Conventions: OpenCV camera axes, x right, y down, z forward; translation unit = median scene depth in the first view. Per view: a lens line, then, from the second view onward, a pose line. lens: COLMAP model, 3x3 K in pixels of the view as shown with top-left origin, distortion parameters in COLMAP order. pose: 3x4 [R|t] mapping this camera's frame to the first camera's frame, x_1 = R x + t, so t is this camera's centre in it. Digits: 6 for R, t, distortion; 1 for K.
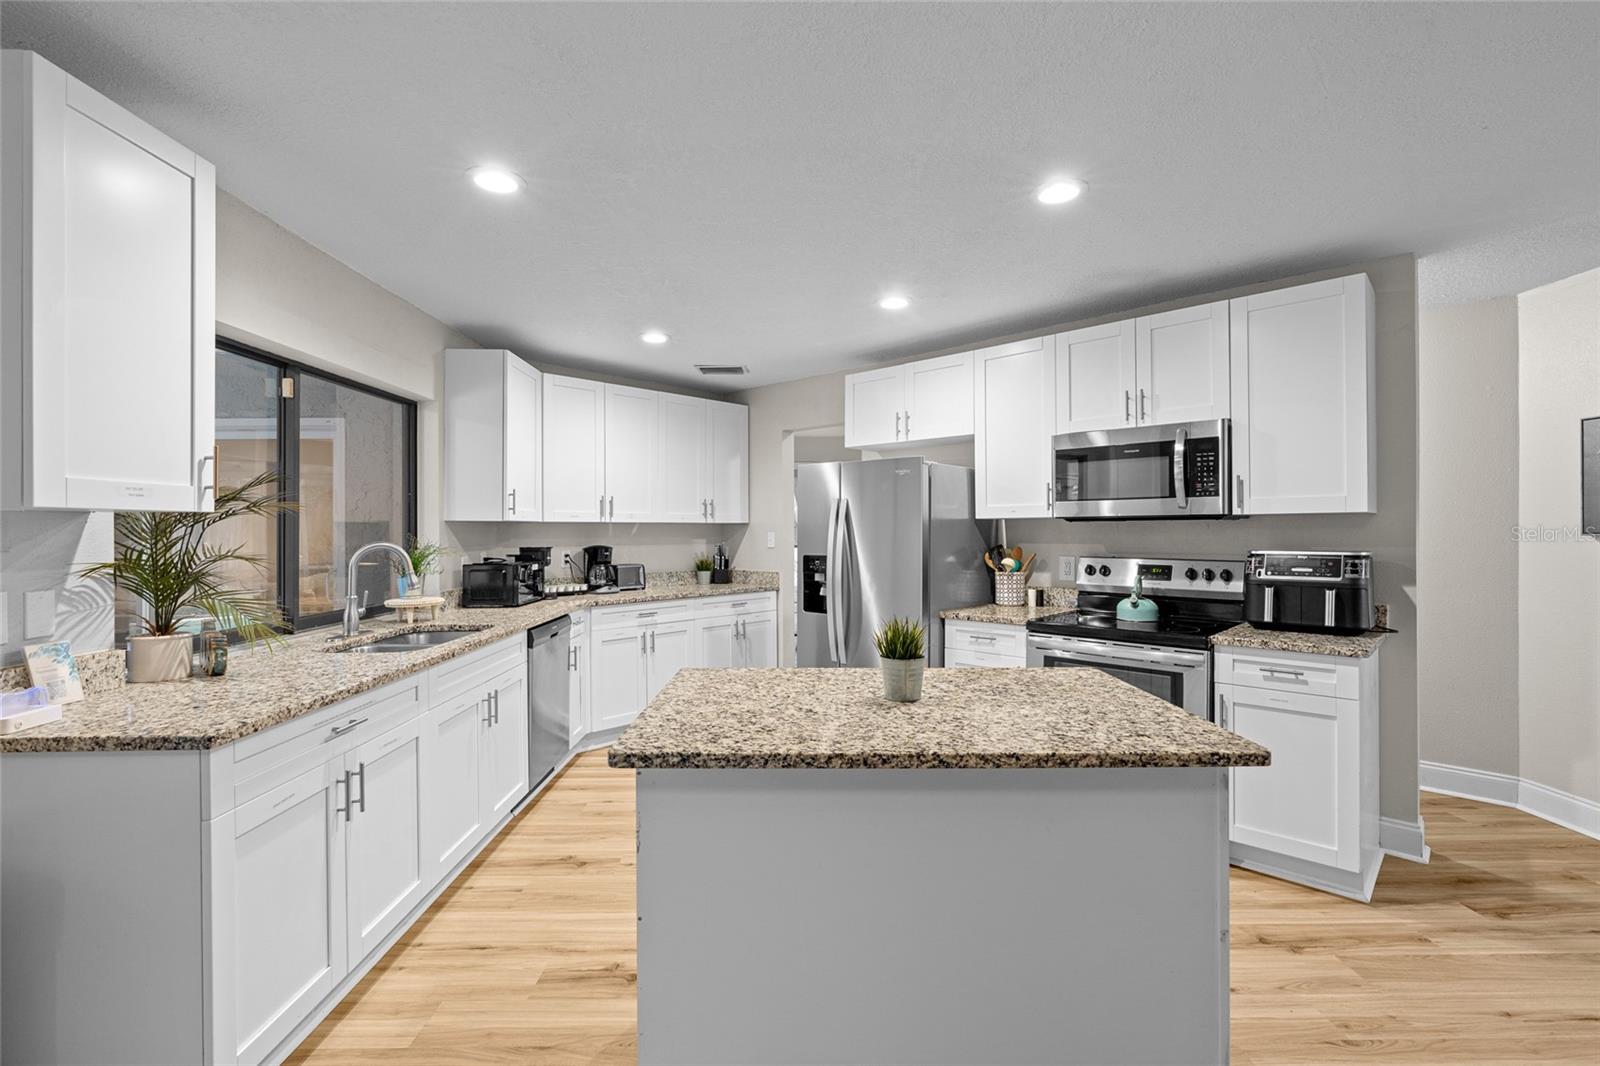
lens RADIAL K [[722.2, 0, 798.8], [0, 722.2, 530.0], [0, 0, 1]] dist [-0.011442, 0.003327]
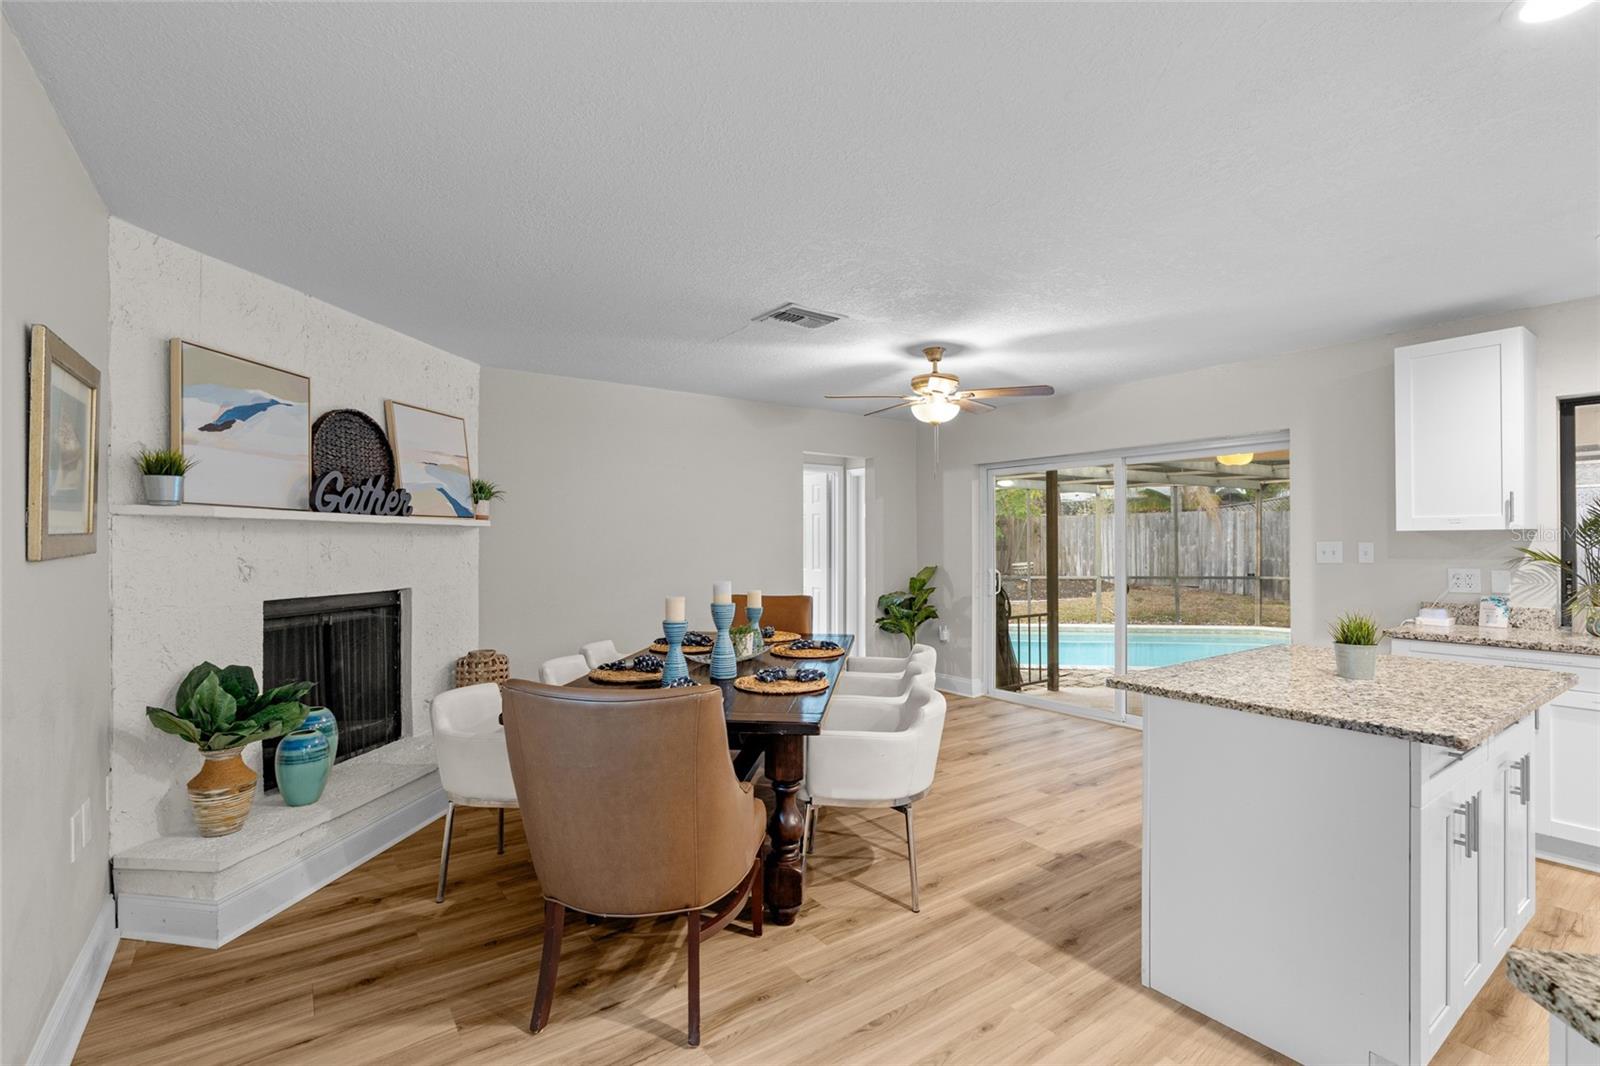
lens RADIAL K [[726.2, 0, 802.6], [0, 726.2, 538.5], [0, 0, 1]] dist [-0.005388, 0.000605]
pose [[-0.816369, 0.001006, -0.577530, 0.837826], [0.004463, 0.999980, -0.004568, -0.001563], [0.577513, -0.006307, -0.816357, 0.753557]]
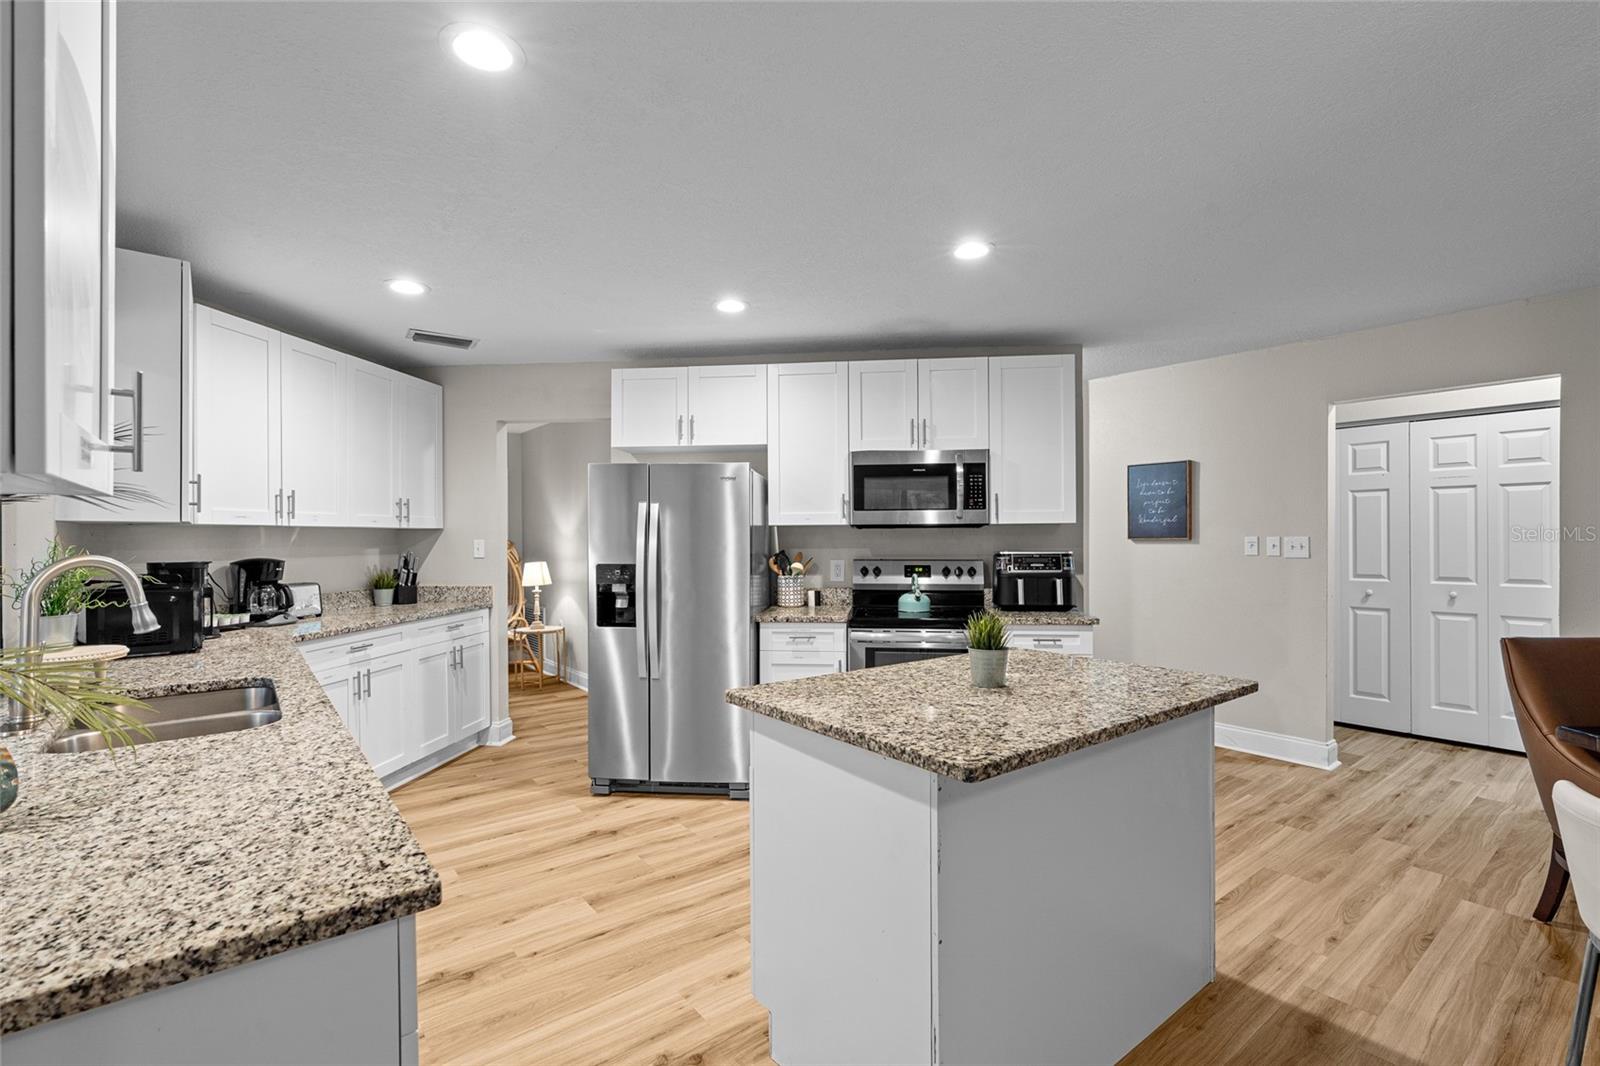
lens RADIAL K [[726.2, 0, 802.6], [0, 726.2, 538.5], [0, 0, 1]] dist [-0.005388, 0.000605]
pose [[0.794633, -0.001485, 0.607089, -0.389609], [0.001659, 0.999999, 0.000275, 0.003373], [-0.607088, 0.000788, 0.794634, 0.145529]]
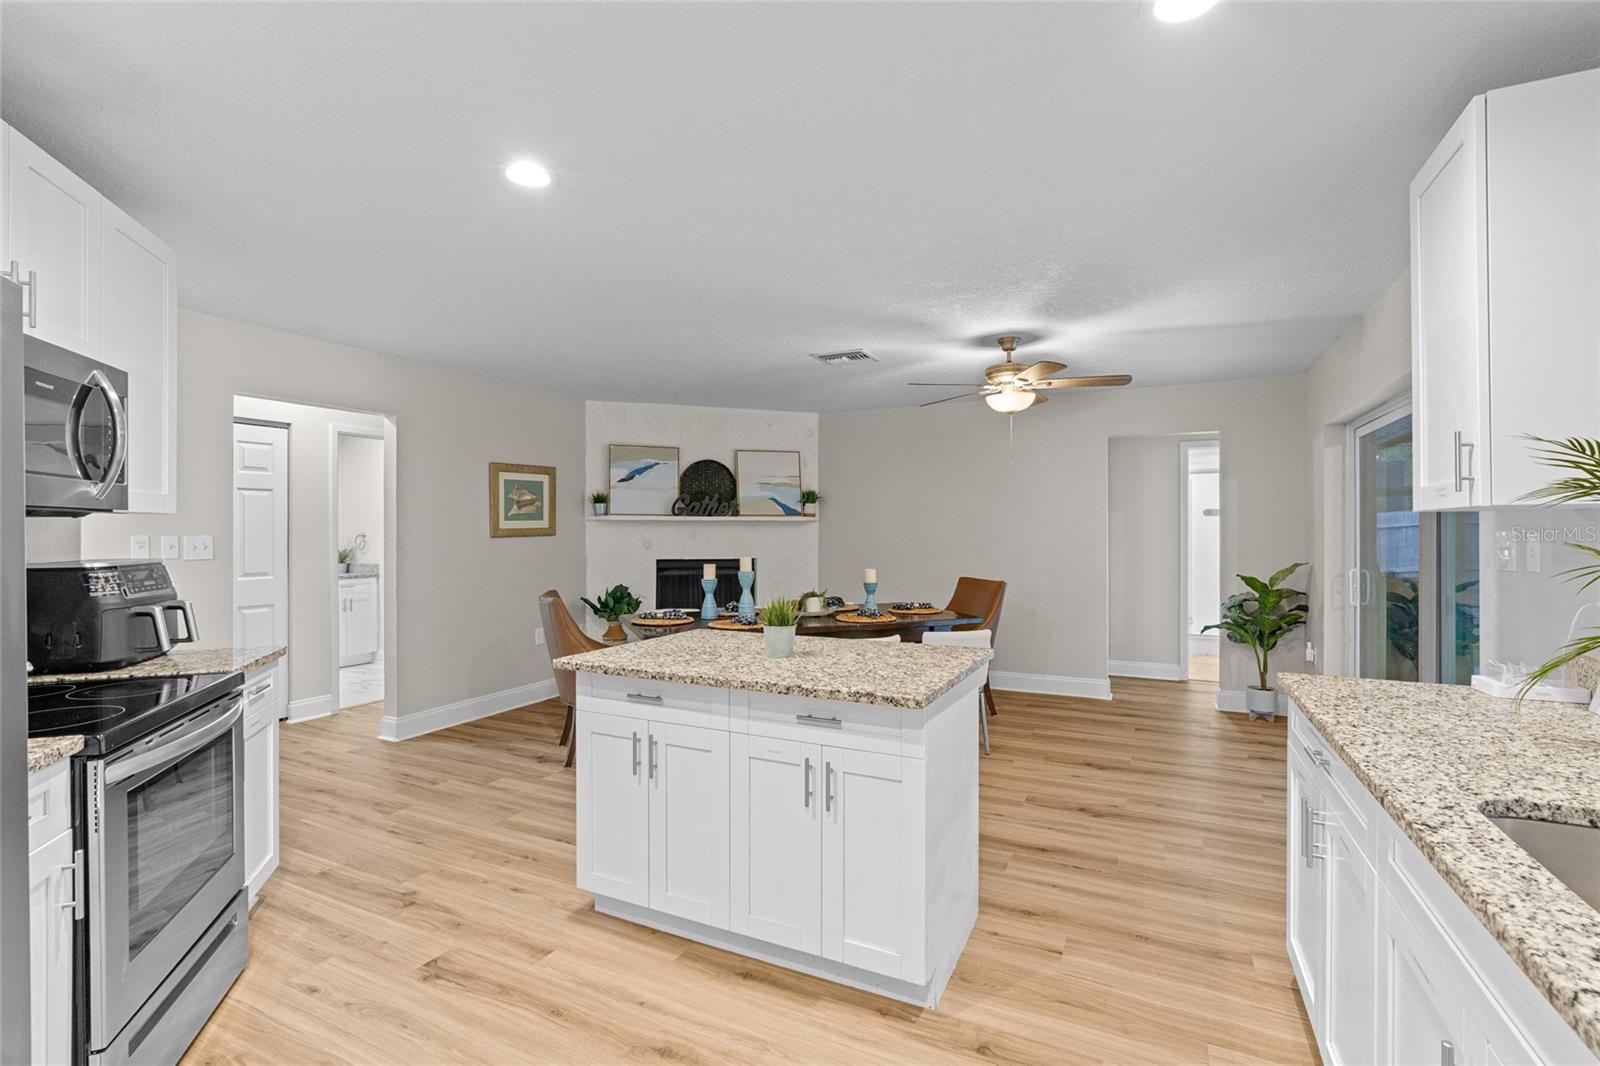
lens RADIAL K [[726.2, 0, 802.6], [0, 726.2, 538.5], [0, 0, 1]] dist [-0.005388, 0.000605]
pose [[-0.893225, -0.001251, 0.449608, -0.256160], [0.003001, 0.999957, 0.008743, -0.000352], [-0.449600, 0.009159, -0.893183, 1.122638]]
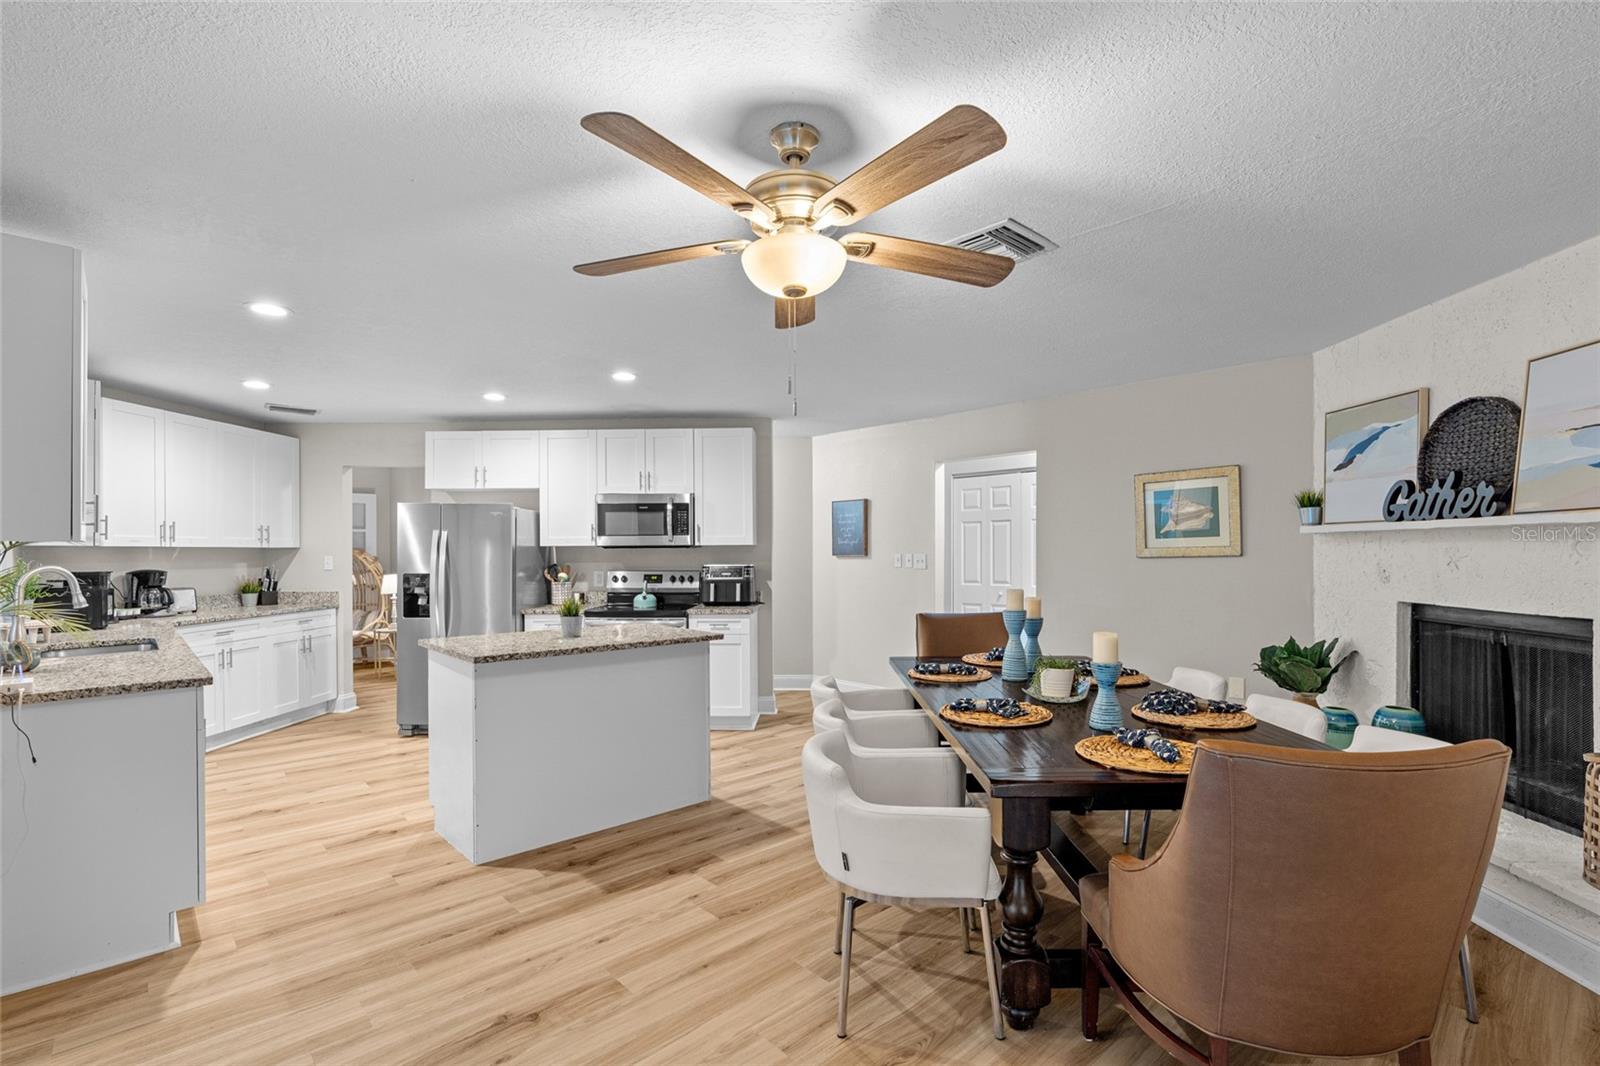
lens RADIAL K [[736.9, 0, 803.5], [0, 736.9, 552.1], [0, 0, 1]] dist [-0.001586, 0.001108]
pose [[0.742221, -0.000288, 0.670155, -0.392119], [0.001297, 0.999999, -0.001006, -0.001424], [-0.670154, 0.001615, 0.742221, -0.506113]]
